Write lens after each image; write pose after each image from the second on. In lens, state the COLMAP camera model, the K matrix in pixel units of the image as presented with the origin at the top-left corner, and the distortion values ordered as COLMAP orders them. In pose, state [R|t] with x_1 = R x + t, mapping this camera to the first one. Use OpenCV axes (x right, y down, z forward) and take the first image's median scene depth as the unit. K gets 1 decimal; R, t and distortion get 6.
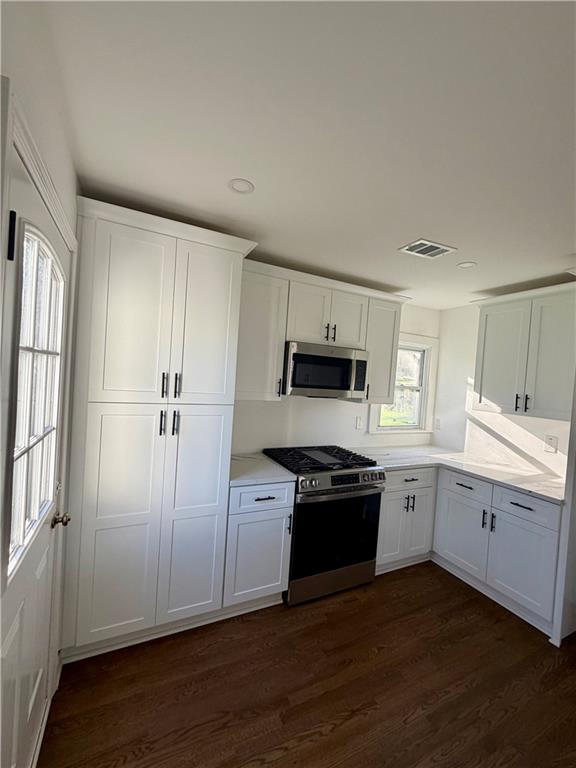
lens RADIAL K [[320.8, 0, 292.5], [0, 320.8, 383.3], [0, 0, 1]] dist [-0.000955, -0.000585]
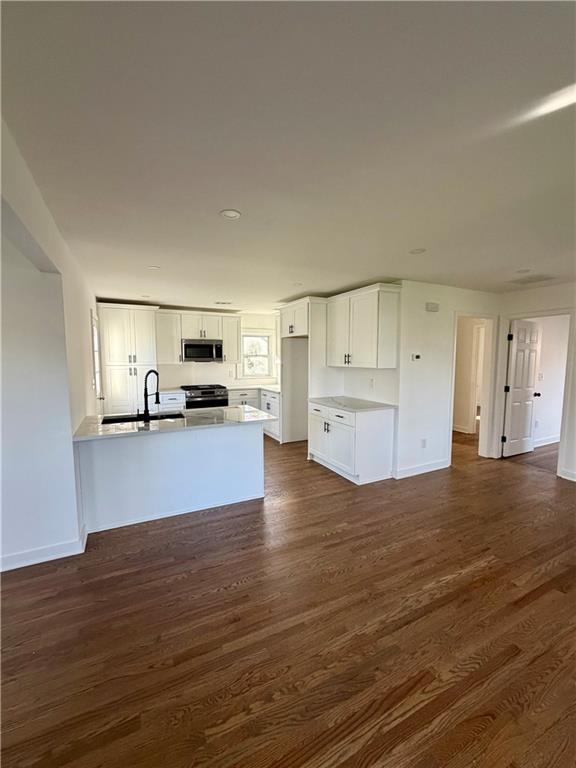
lens RADIAL K [[320.8, 0, 288.8], [0, 320.8, 382.6], [0, 0, 1]] dist [-0.000955, -0.000585]
pose [[0.997740, -0.067148, -0.002375, 0.785162], [0.067164, 0.995737, 0.063216, 0.099314], [-0.001880, -0.063233, 0.997997, -1.468178]]
